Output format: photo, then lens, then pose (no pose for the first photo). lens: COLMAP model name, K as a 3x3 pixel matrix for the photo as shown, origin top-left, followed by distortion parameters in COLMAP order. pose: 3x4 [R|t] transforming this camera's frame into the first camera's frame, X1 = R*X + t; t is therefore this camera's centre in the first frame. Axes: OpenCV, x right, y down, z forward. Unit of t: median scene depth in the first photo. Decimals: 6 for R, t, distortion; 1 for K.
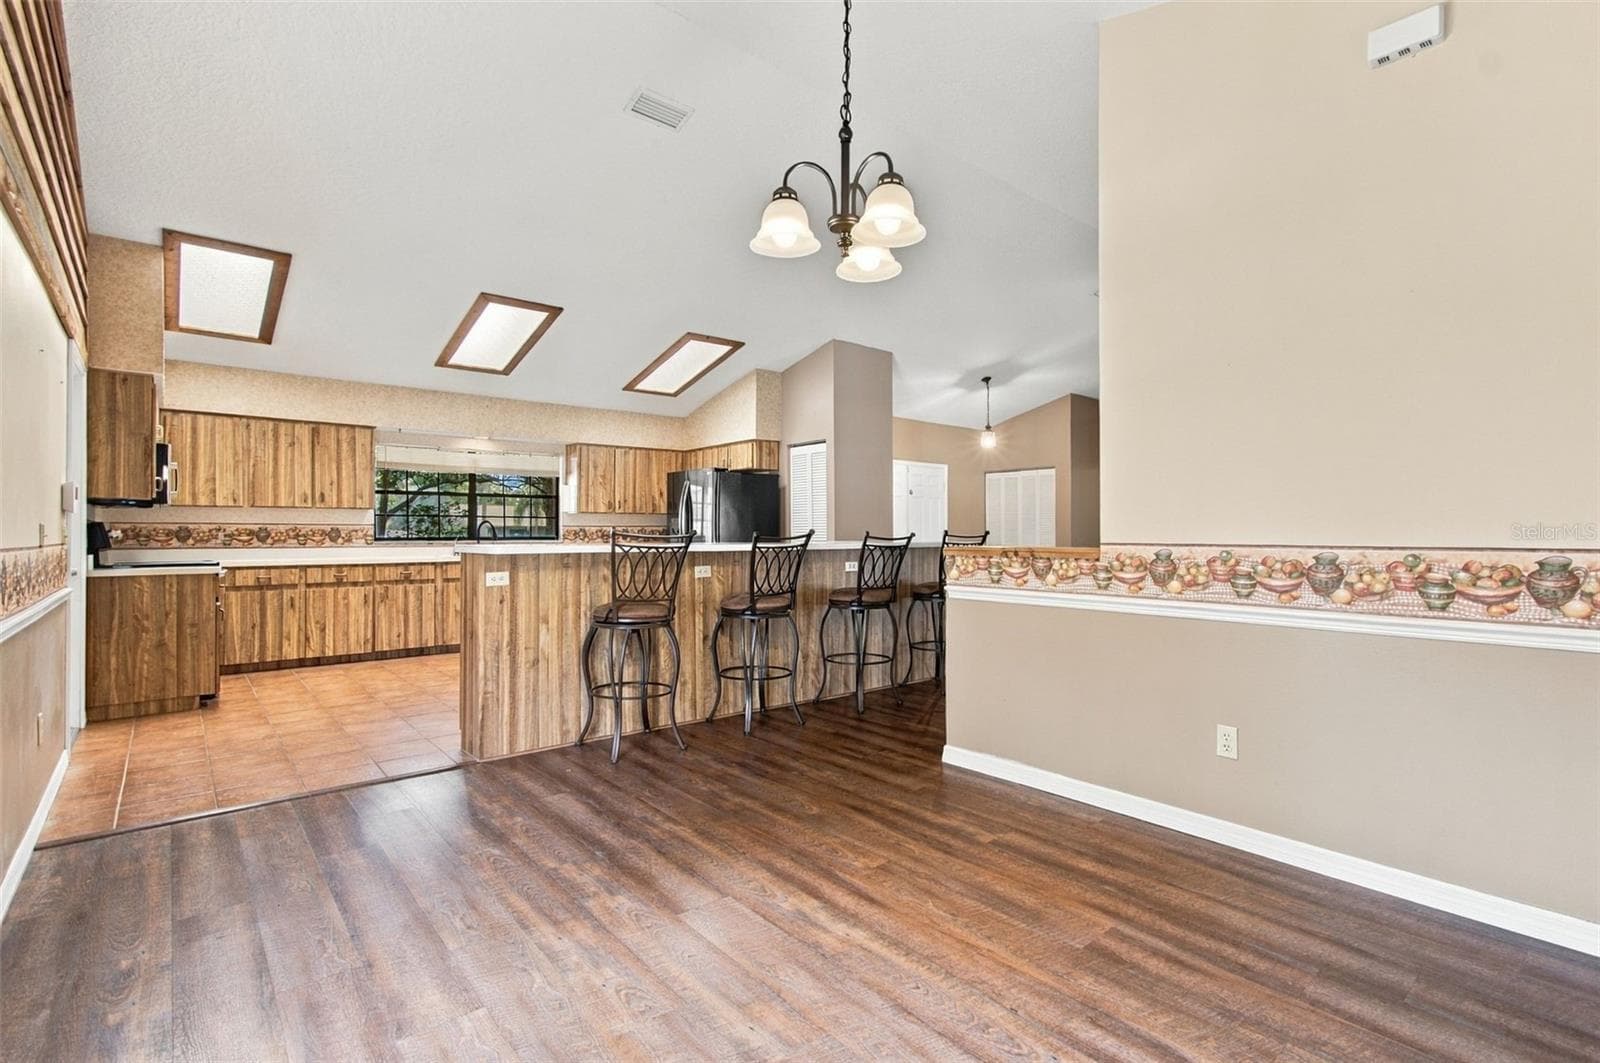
lens RADIAL K [[718.7, 0, 832.1], [0, 718.7, 525.6], [0, 0, 1]] dist [-0.028917, 0.040243]
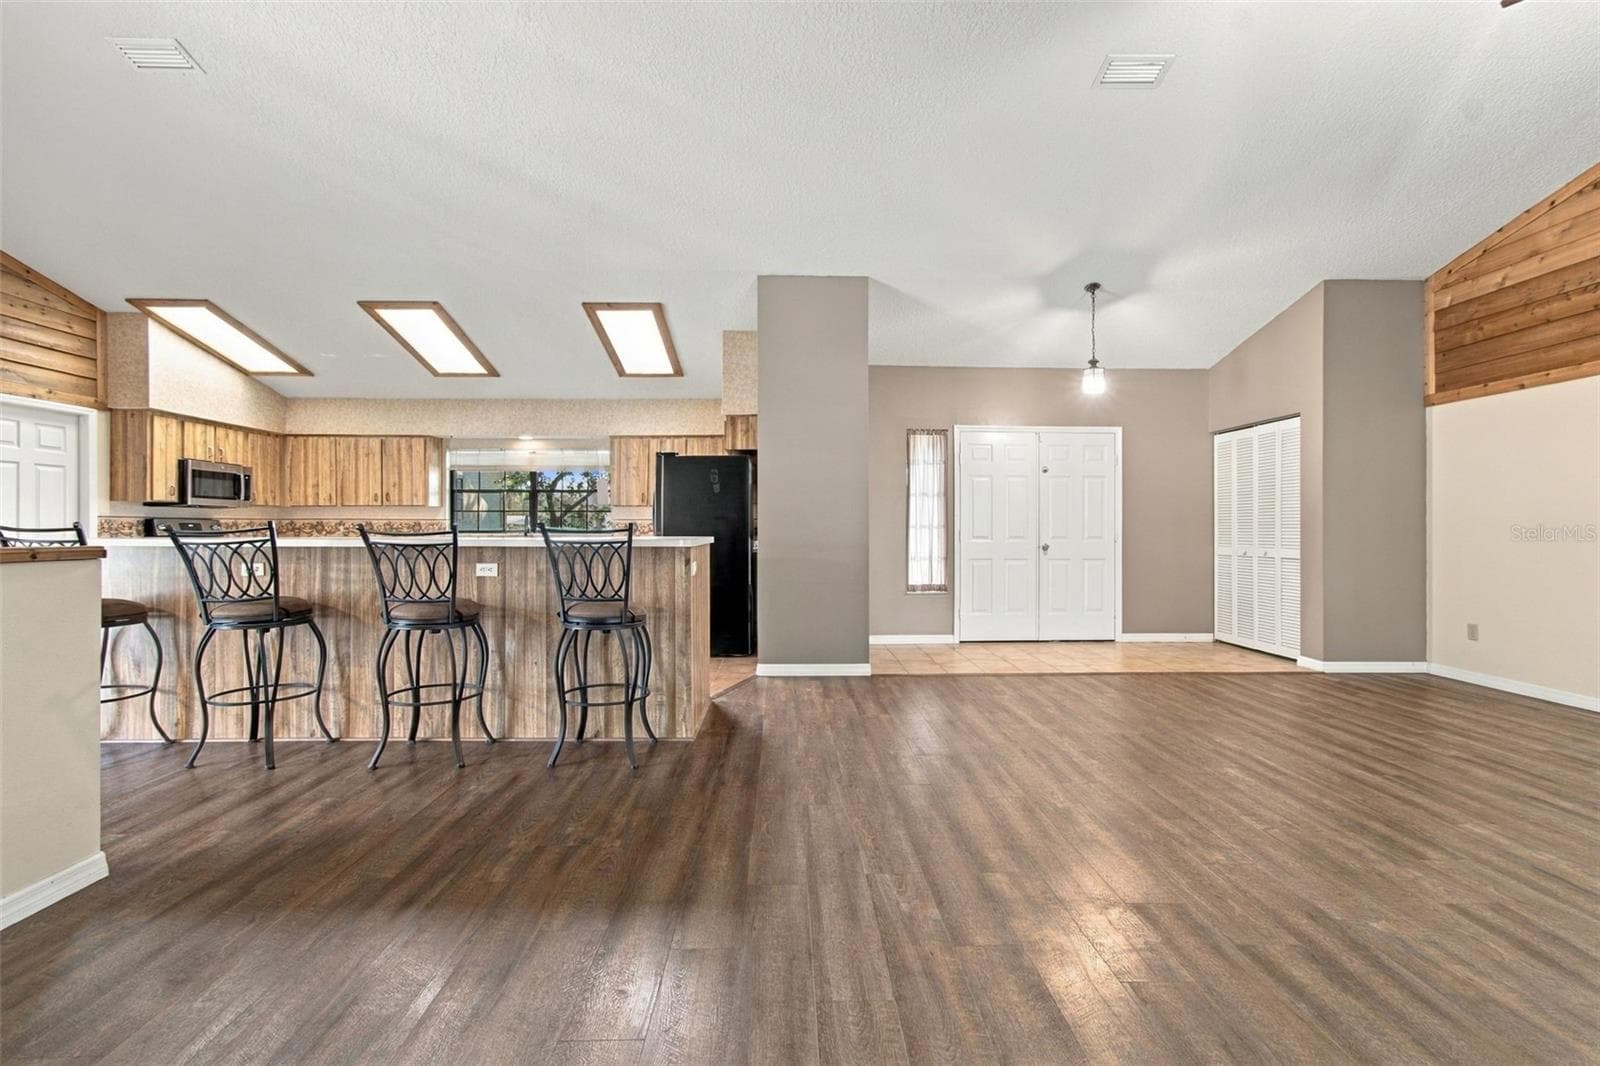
lens RADIAL K [[718.7, 0, 832.1], [0, 718.7, 527.1], [0, 0, 1]] dist [-0.028917, 0.040243]
pose [[0.784600, 0.000622, -0.620001, 0.621422], [0.005619, 0.999951, 0.008114, 0.005881], [0.619976, -0.009850, 0.784559, 0.508732]]
